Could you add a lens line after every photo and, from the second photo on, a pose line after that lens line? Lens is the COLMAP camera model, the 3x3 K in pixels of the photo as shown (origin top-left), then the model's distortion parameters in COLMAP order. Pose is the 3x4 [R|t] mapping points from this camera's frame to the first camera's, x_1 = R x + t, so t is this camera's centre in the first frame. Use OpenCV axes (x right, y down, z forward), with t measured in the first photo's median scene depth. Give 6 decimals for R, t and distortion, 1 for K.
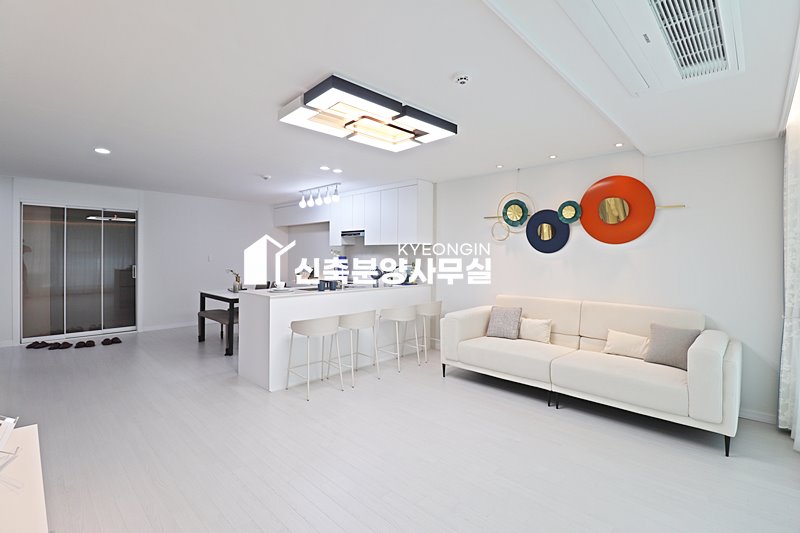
lens RADIAL K [[367.8, 0, 403.8], [0, 367.8, 258.2], [0, 0, 1]] dist [-0.009817, -0.007664]
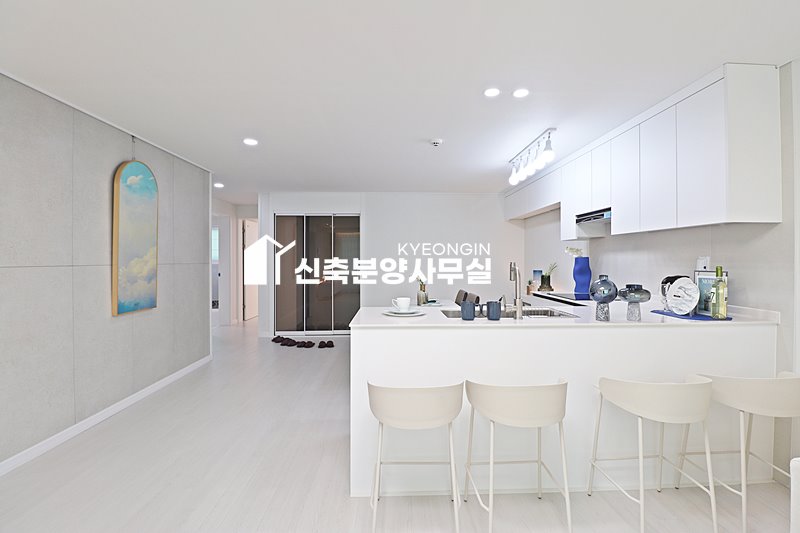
lens RADIAL K [[367.8, 0, 405.0], [0, 367.8, 261.0], [0, 0, 1]] dist [-0.009817, -0.007664]
pose [[0.712023, -0.006858, -0.702122, 0.063426], [0.003060, 0.999973, -0.006665, 0.006542], [0.702149, 0.002597, 0.712025, 0.450920]]
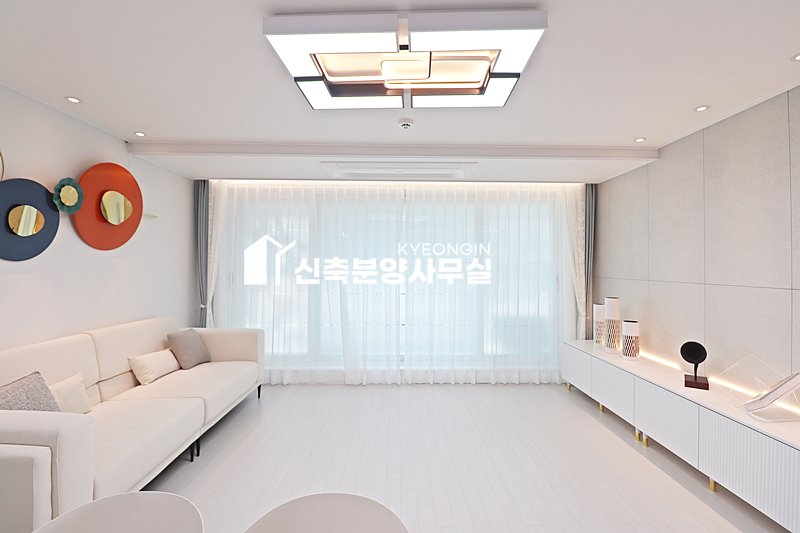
lens RADIAL K [[367.8, 0, 401.3], [0, 367.8, 262.2], [0, 0, 1]] dist [-0.009817, -0.007664]
pose [[-0.697606, -0.006383, 0.716454, -0.293294], [-0.008408, 0.999964, 0.000722, -0.013584], [-0.716433, -0.005520, -0.697634, 0.773716]]
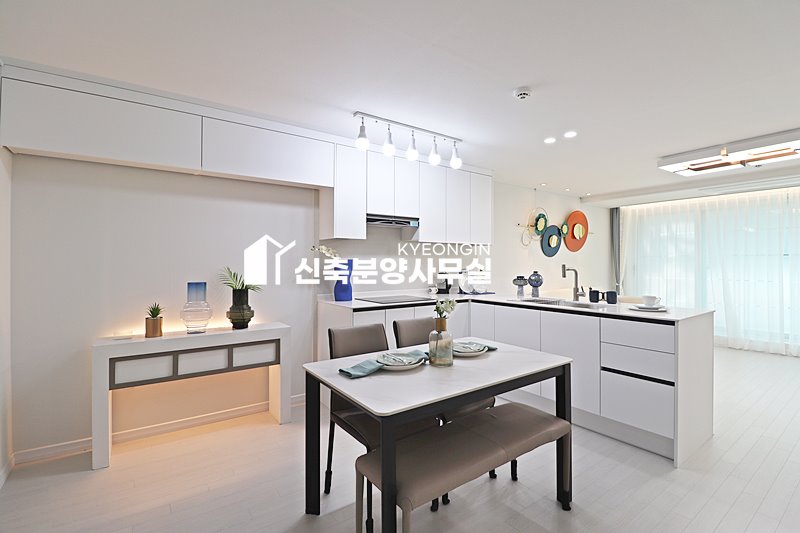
lens RADIAL K [[367.8, 0, 409.0], [0, 367.8, 256.3], [0, 0, 1]] dist [-0.009817, -0.007664]
pose [[0.174913, 0.007719, 0.984554, -0.834012], [0.004645, 0.999952, -0.008664, -0.005525], [-0.984573, 0.006088, 0.174869, 1.024921]]
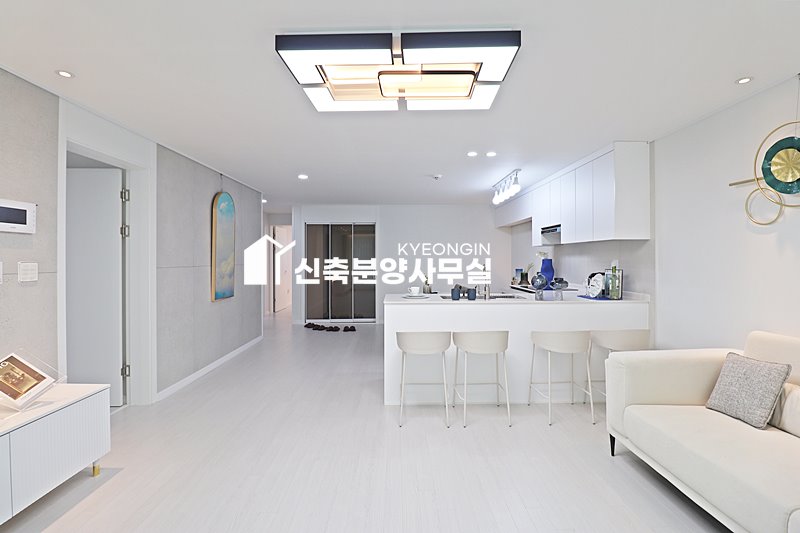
lens RADIAL K [[367.8, 0, 406.2], [0, 367.8, 257.0], [0, 0, 1]] dist [-0.009817, -0.007664]
pose [[0.707524, -0.013148, -0.706567, 0.233184], [0.004491, 0.999890, -0.014110, 0.001449], [0.706675, 0.006810, 0.707505, 0.257629]]
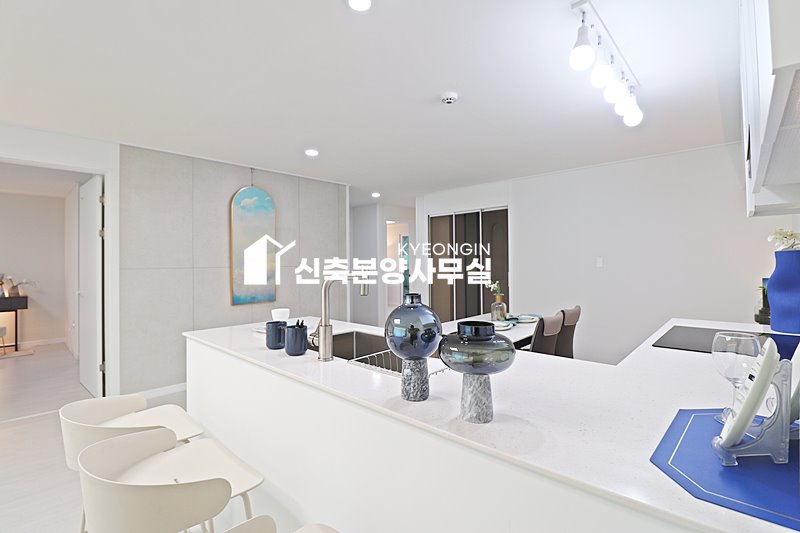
lens RADIAL K [[367.8, 0, 405.5], [0, 367.8, 258.3], [0, 0, 1]] dist [-0.009817, -0.007664]
pose [[0.021923, -0.021531, -0.999528, 0.114410], [0.005593, 0.999755, -0.021413, 0.007267], [0.999744, -0.005121, 0.022038, 0.892811]]
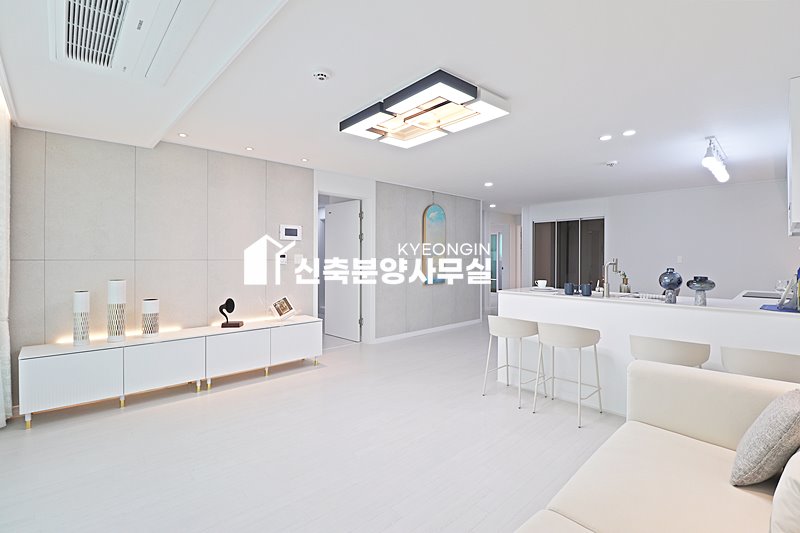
lens RADIAL K [[367.8, 0, 406.0], [0, 367.8, 258.8], [0, 0, 1]] dist [-0.009817, -0.007664]
pose [[-0.045795, -0.005867, -0.998934, 0.489154], [-0.008370, 0.999950, -0.005490, 0.012443], [0.998916, 0.008109, -0.045842, 0.536713]]
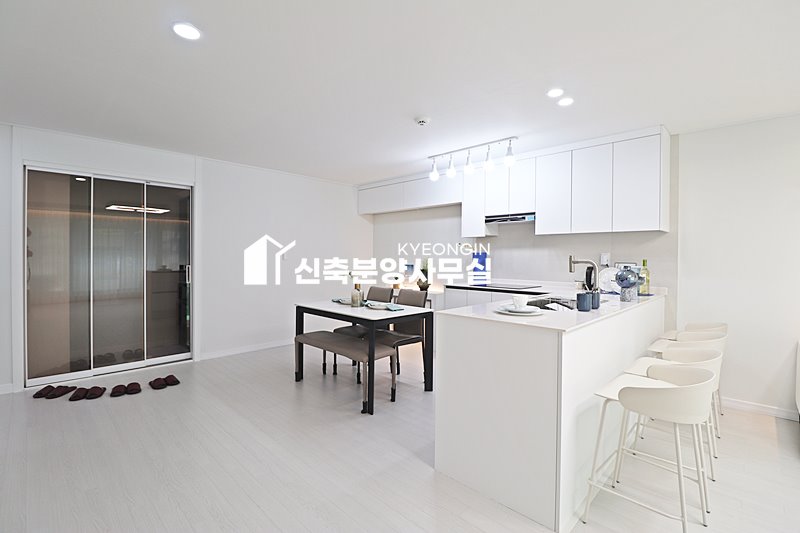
lens RADIAL K [[367.8, 0, 402.7], [0, 367.8, 260.0], [0, 0, 1]] dist [-0.009817, -0.007664]
pose [[0.999918, -0.000932, -0.012767, -0.385262], [0.000960, 0.999997, 0.002172, 0.010511], [0.012765, -0.002184, 0.999916, 0.369865]]
